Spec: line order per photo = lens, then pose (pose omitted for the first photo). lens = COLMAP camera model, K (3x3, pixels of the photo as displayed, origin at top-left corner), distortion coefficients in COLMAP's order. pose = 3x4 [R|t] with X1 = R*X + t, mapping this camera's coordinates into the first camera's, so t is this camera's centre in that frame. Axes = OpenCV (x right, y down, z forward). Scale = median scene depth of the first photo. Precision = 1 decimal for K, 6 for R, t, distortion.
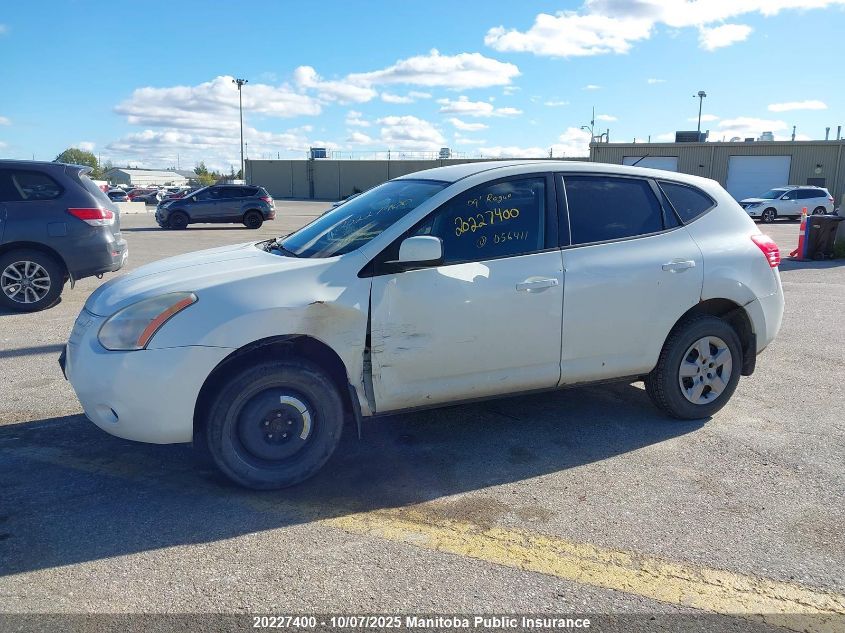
lens RADIAL K [[667.9, 0, 420.5], [0, 667.9, 313.8], [0, 0, 1]] dist [0.028824, -0.006092]
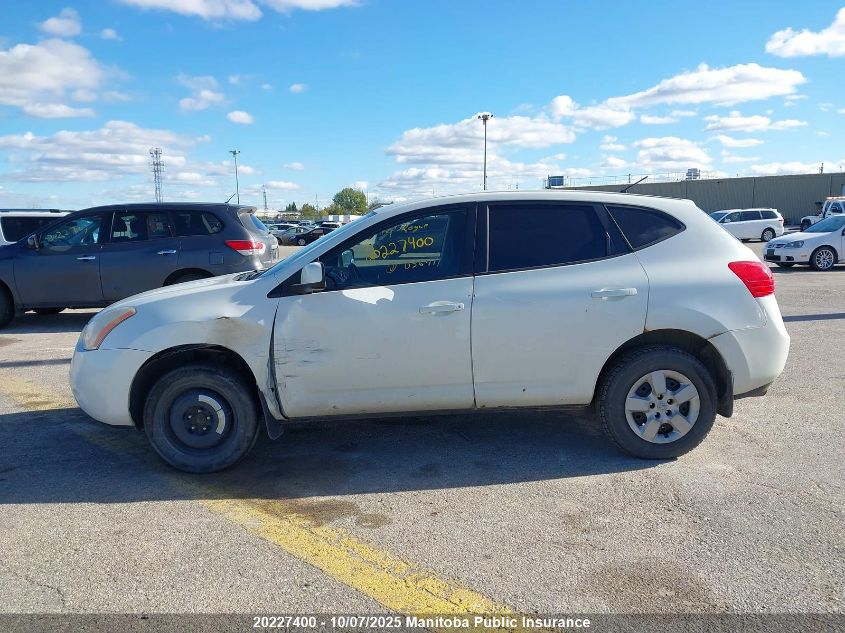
lens RADIAL K [[667.9, 0, 424.1], [0, 667.9, 322.2], [0, 0, 1]] dist [0.028824, -0.006092]
pose [[0.931532, 0.031233, -0.362316, 0.451616], [-0.041527, 0.998924, -0.020656, 0.000235], [0.361281, 0.034288, 0.931826, 0.013501]]
